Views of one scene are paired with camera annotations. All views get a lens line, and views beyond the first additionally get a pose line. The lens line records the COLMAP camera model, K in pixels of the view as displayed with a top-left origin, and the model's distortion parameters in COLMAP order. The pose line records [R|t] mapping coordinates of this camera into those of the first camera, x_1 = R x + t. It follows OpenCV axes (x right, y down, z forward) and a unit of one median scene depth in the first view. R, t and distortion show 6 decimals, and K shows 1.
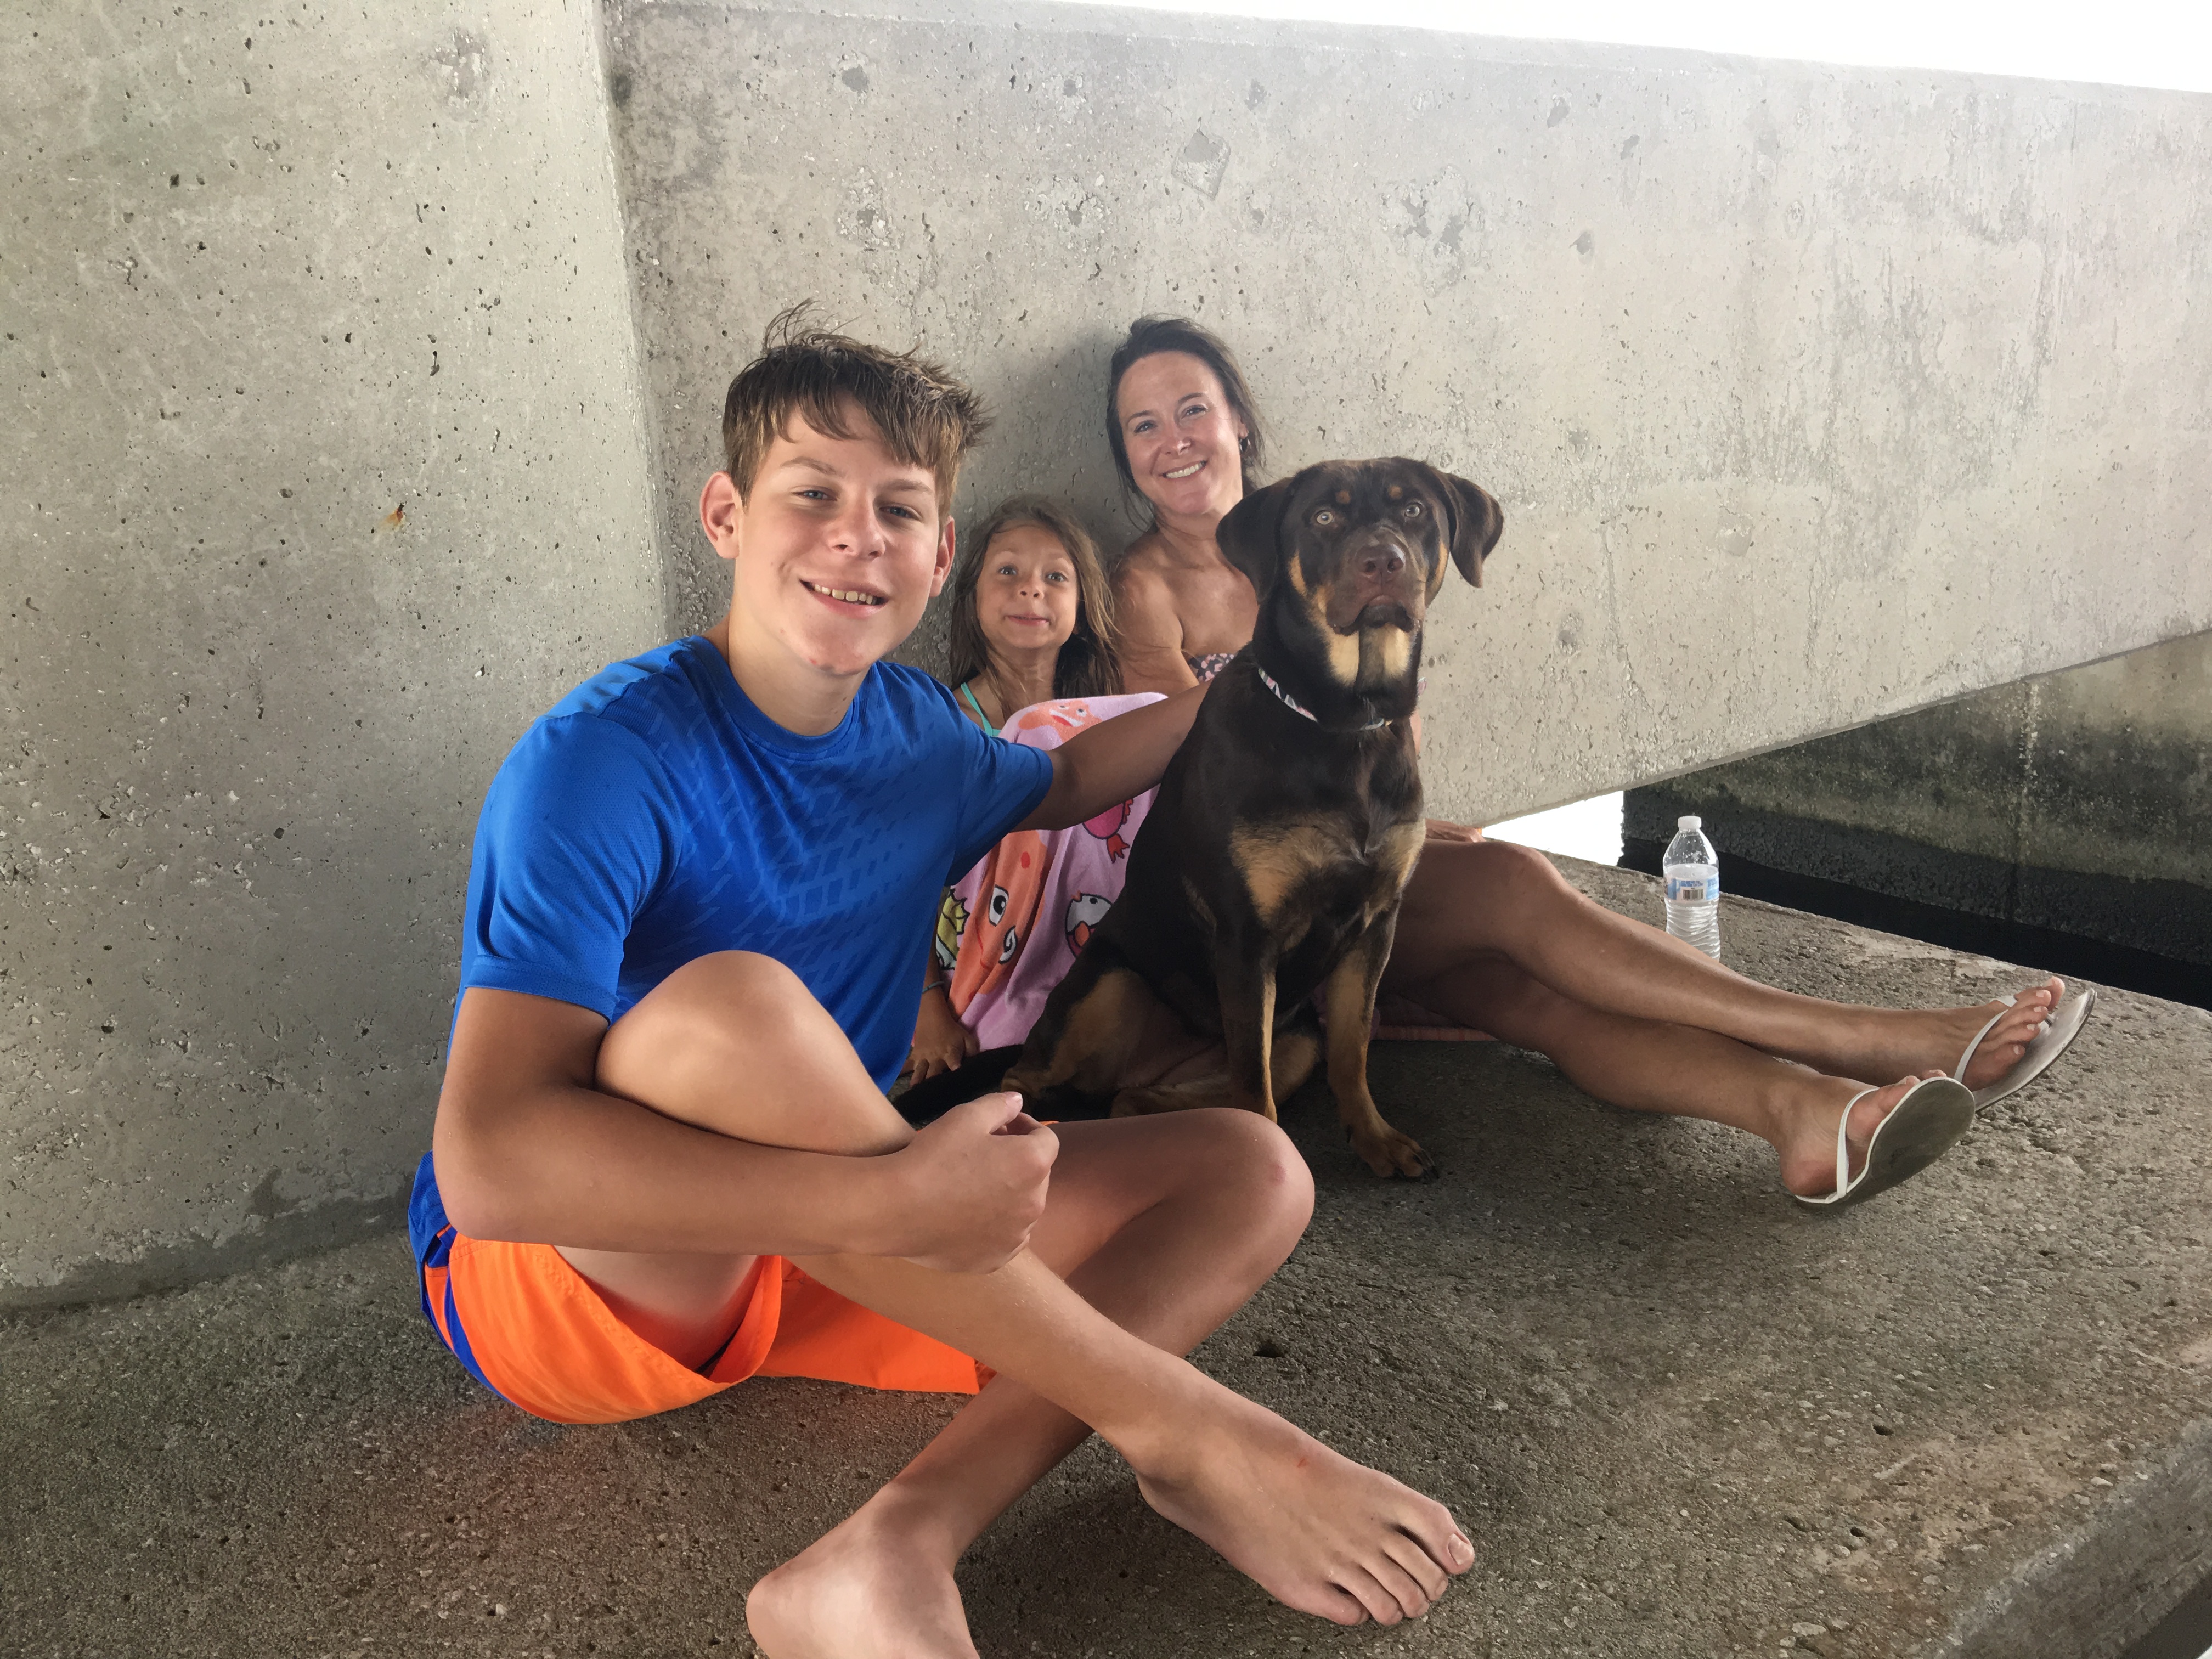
lens RADIAL K [[1852.8, 0, 1097.7], [0, 1852.8, 822.3], [0, 0, 1]] dist [0.092508, -0.154966]
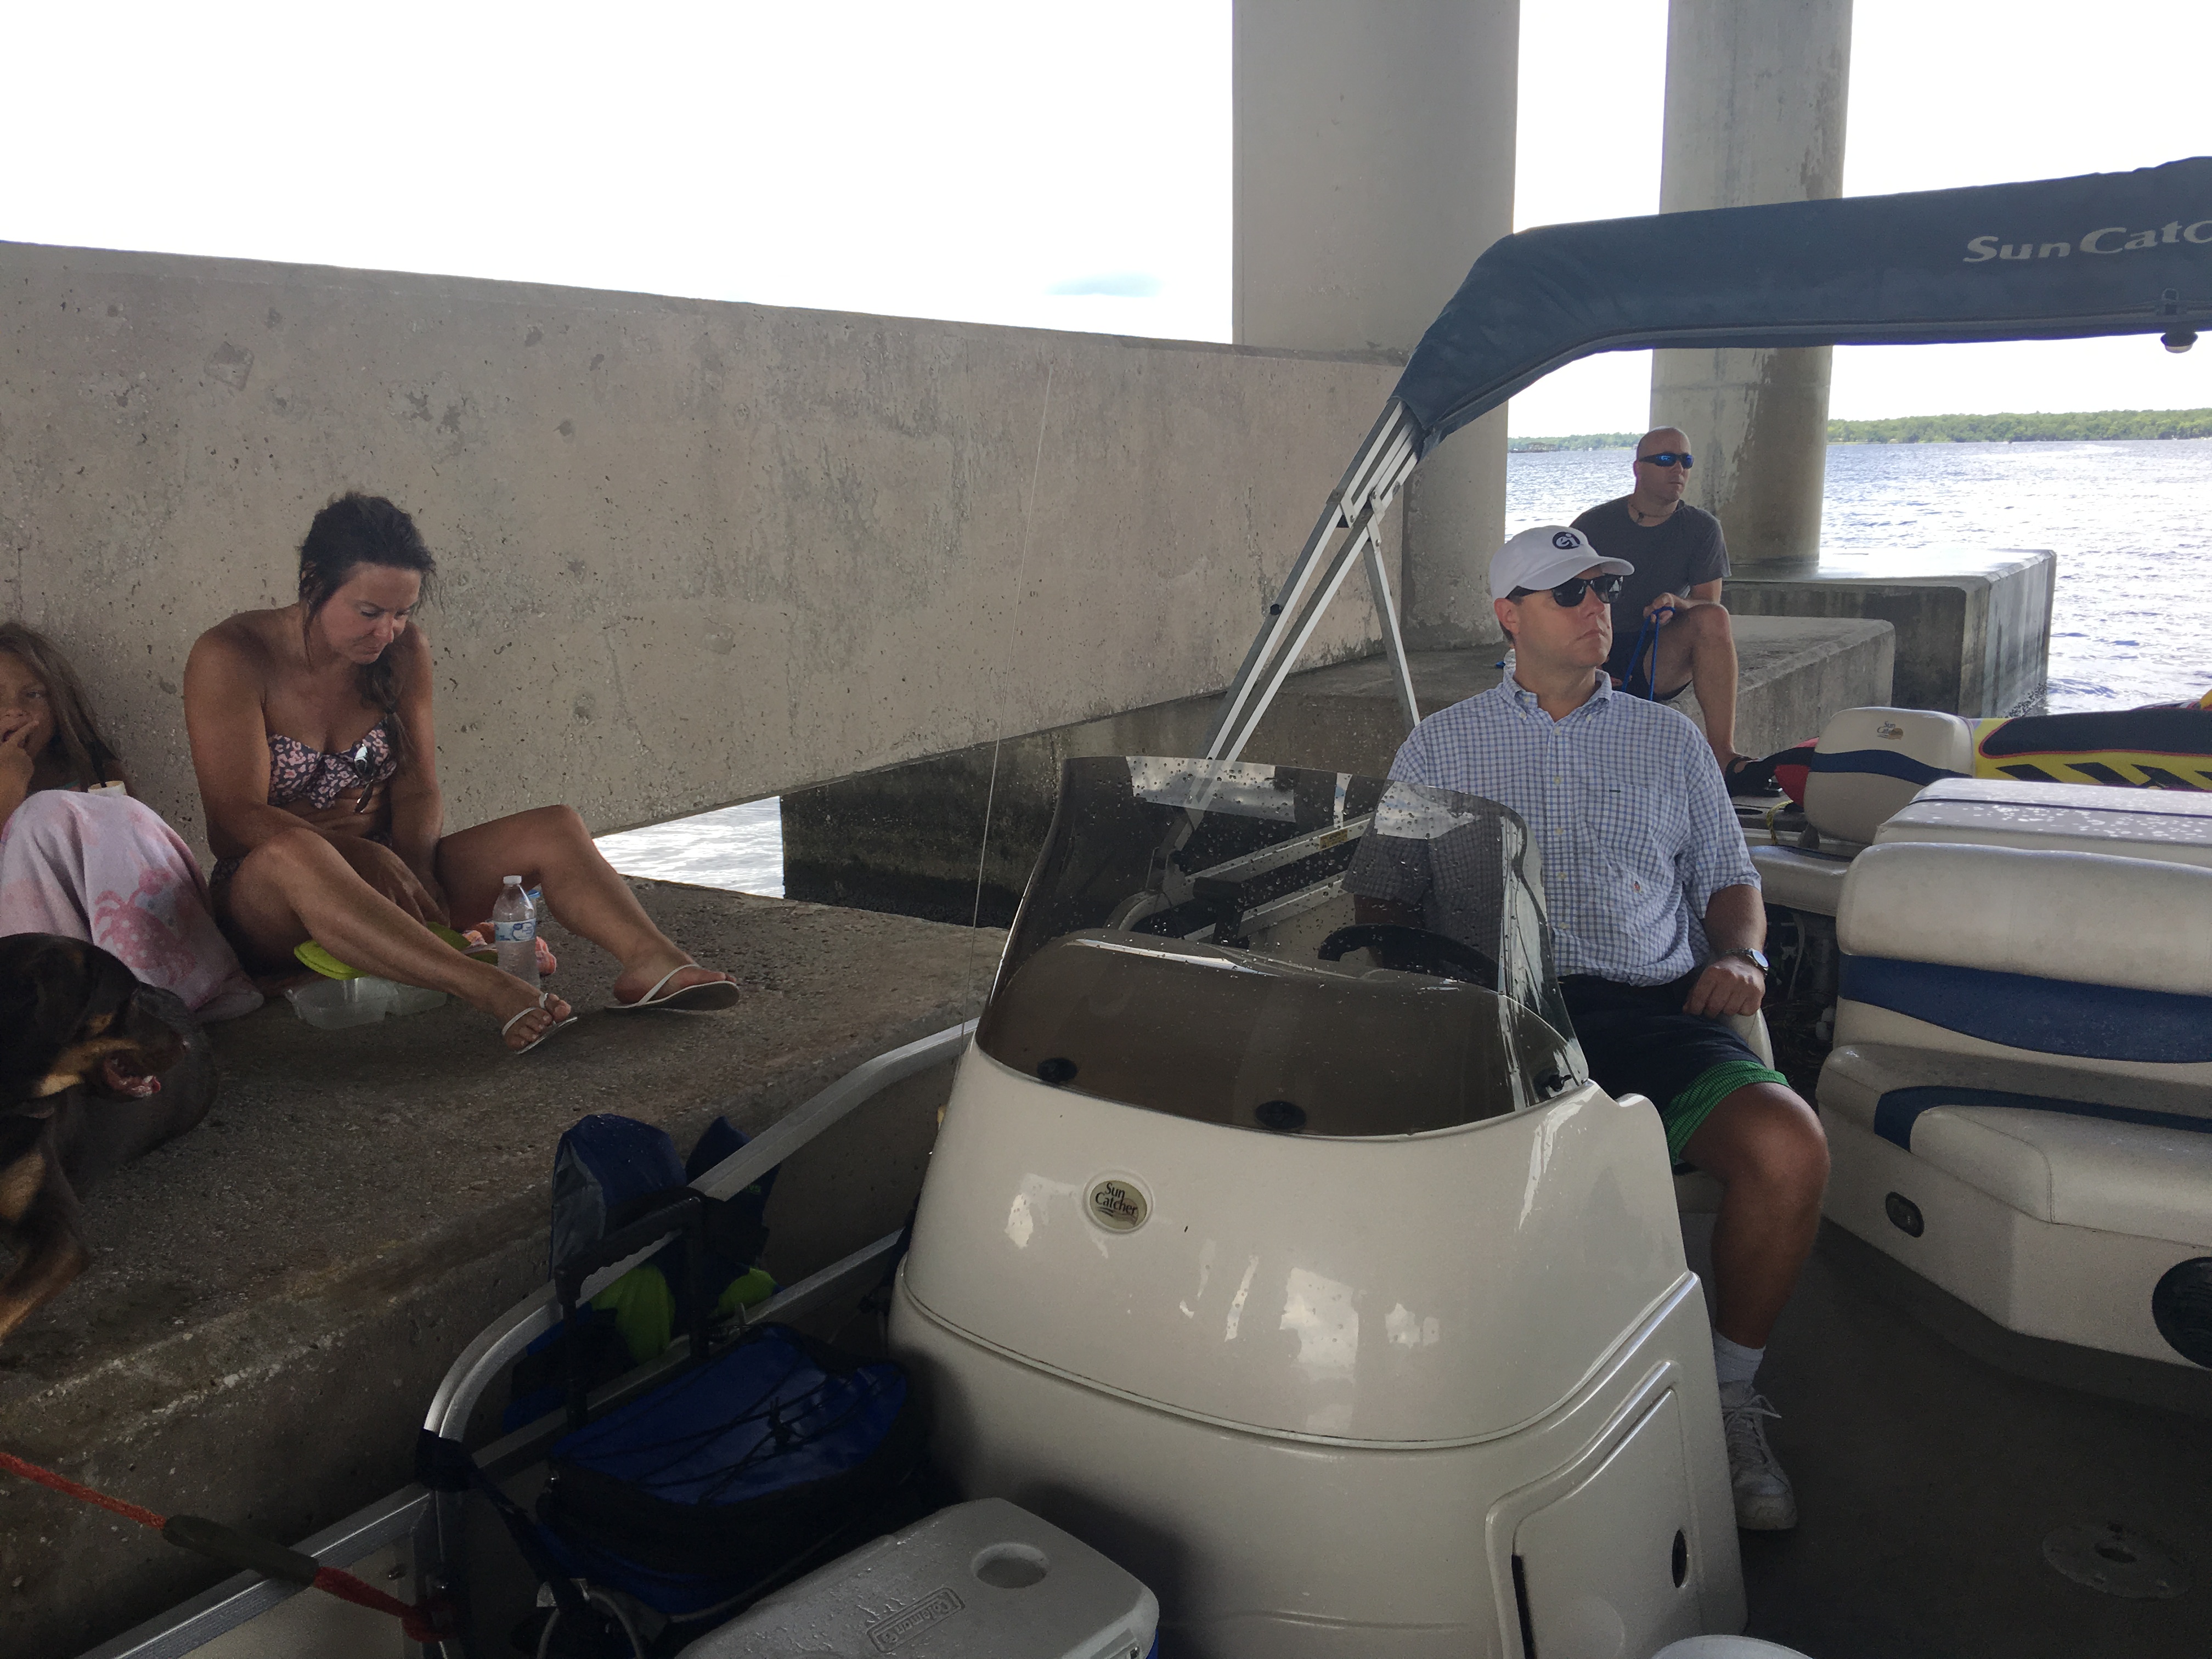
lens RADIAL K [[1852.8, 0, 1097.7], [0, 1852.8, 822.3], [0, 0, 1]] dist [0.092508, -0.154966]
pose [[0.935624, -0.041745, 0.350520, 0.161527], [0.067031, 0.995926, -0.060315, 0.114773], [-0.346575, 0.079928, 0.934611, -0.510718]]
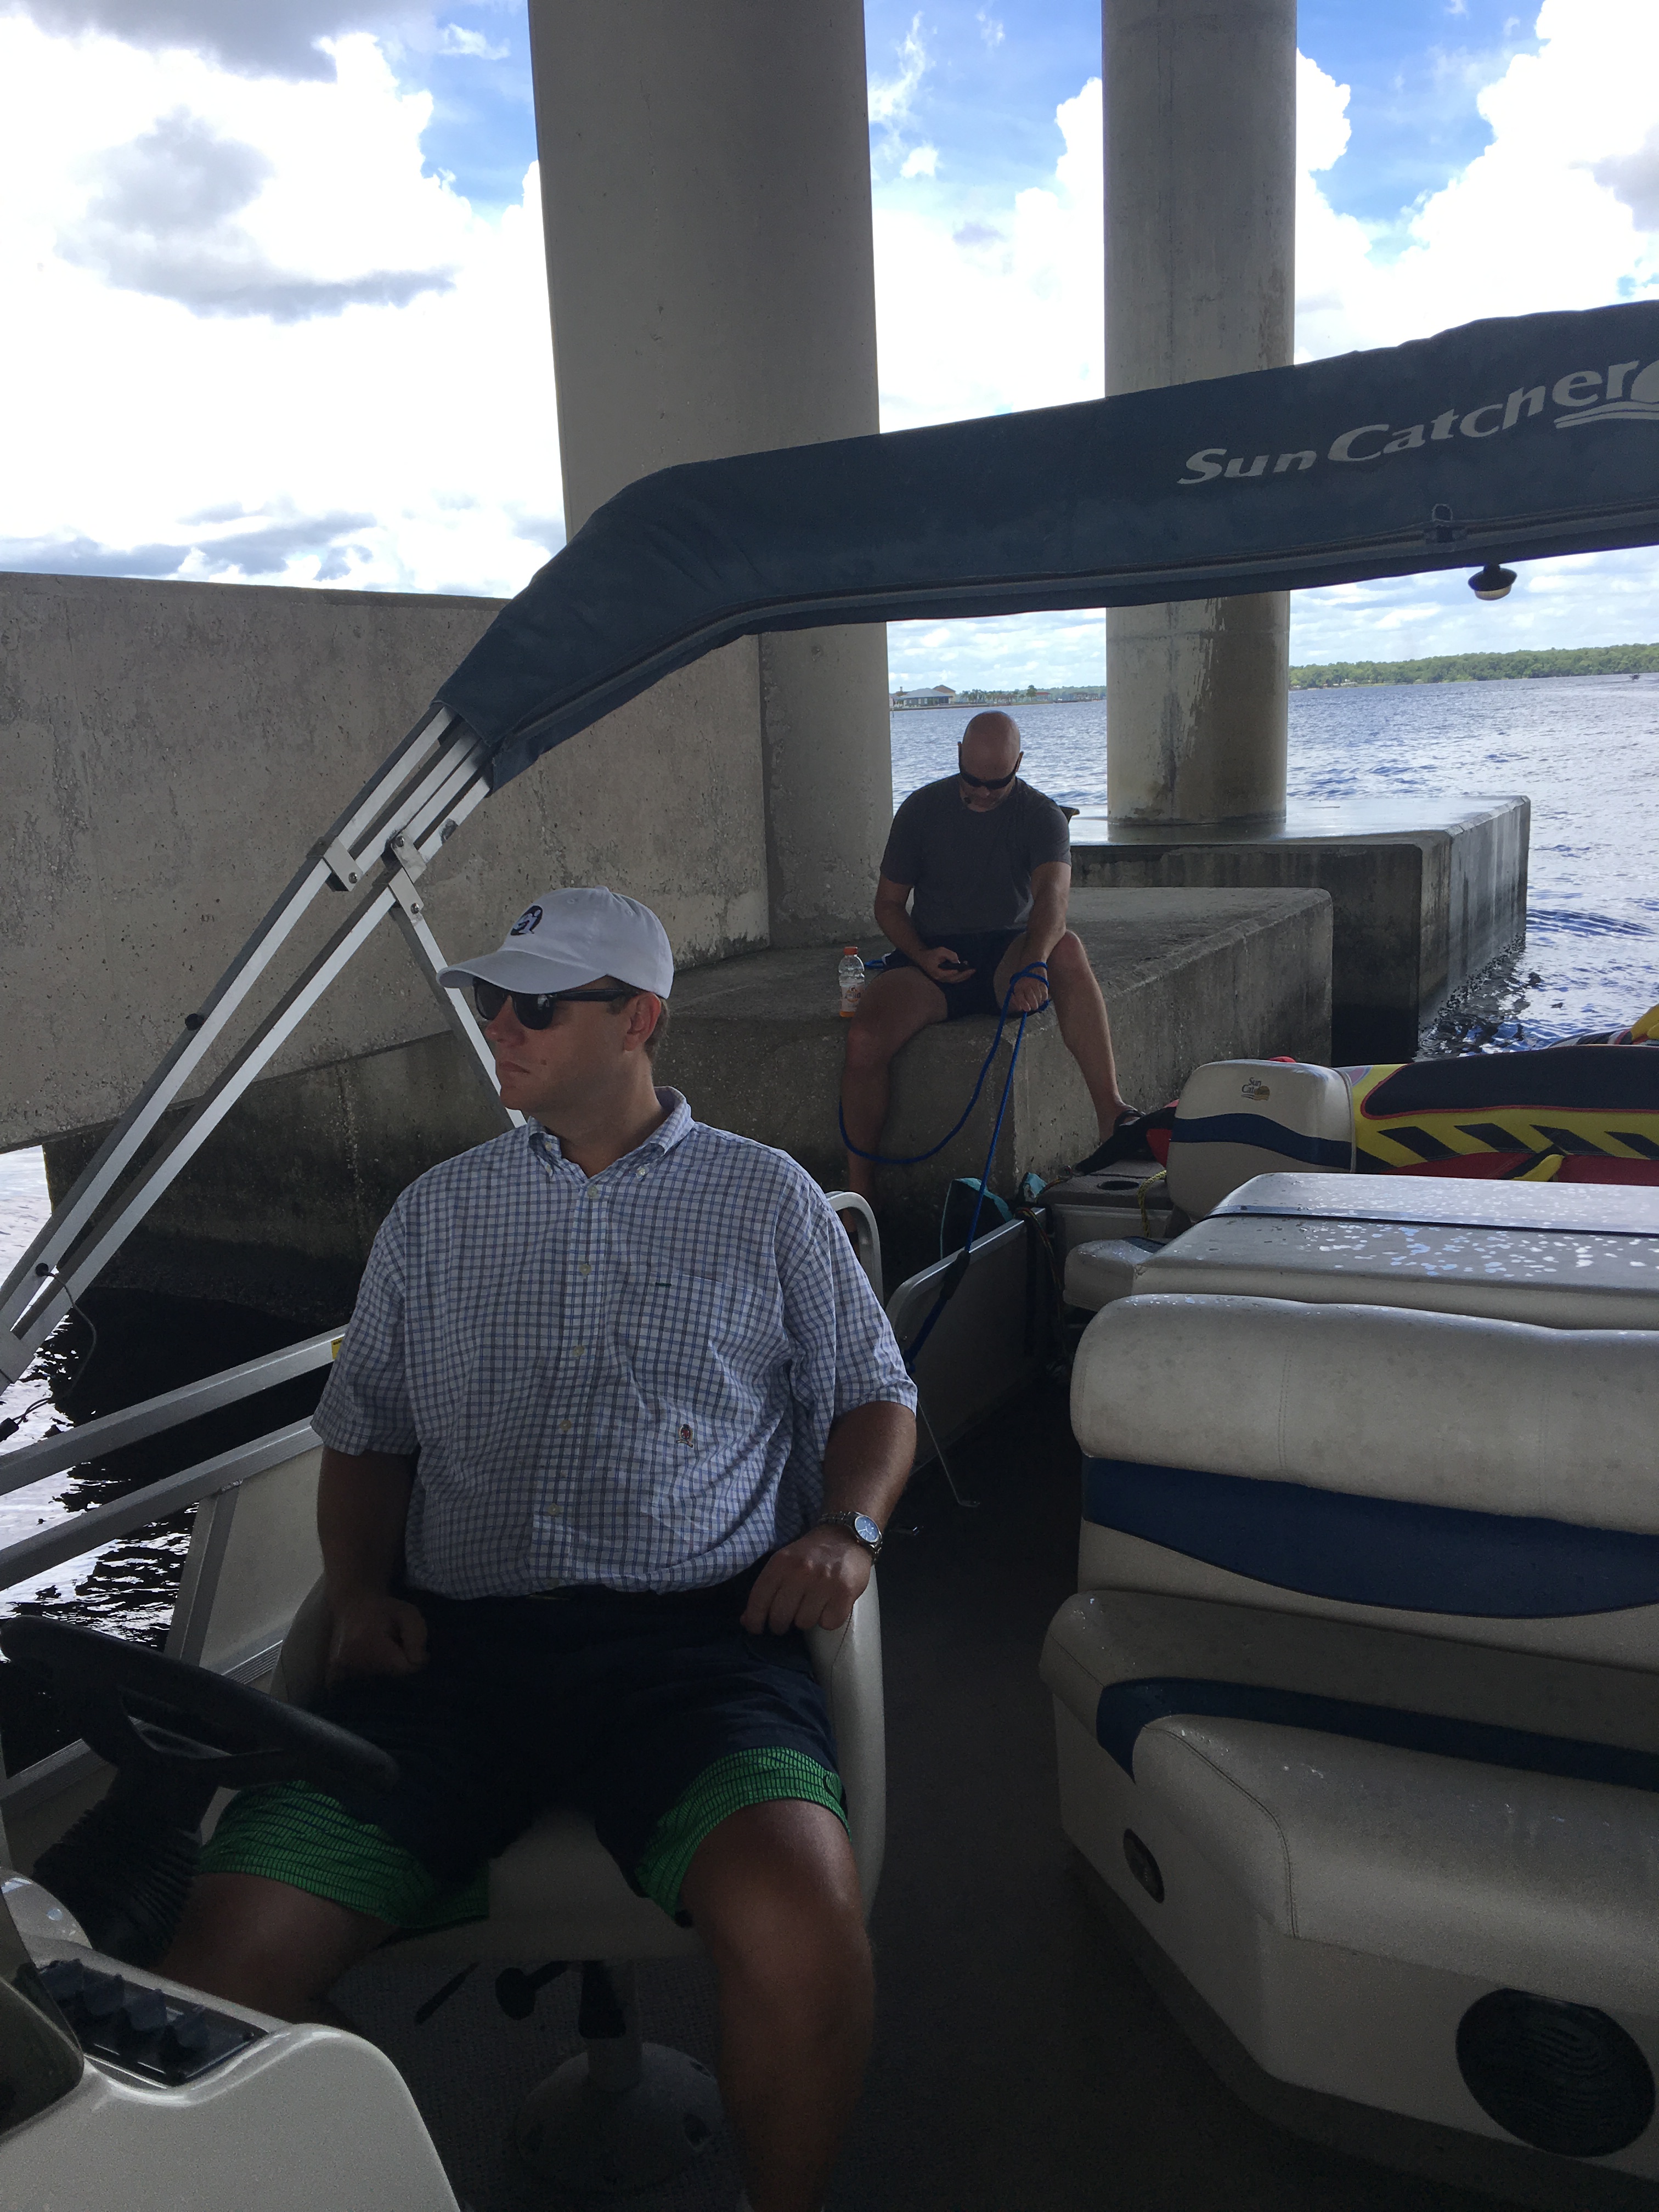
lens RADIAL K [[1837.3, 0, 769.1], [0, 1837.3, 1104.1], [0, 0, 1]] dist [0.092461, -0.146647]
pose [[0.909162, -0.086711, 0.407314, 0.666168], [0.114135, 0.992514, -0.043468, 0.008085], [-0.400496, 0.086008, 0.912253, -0.207671]]
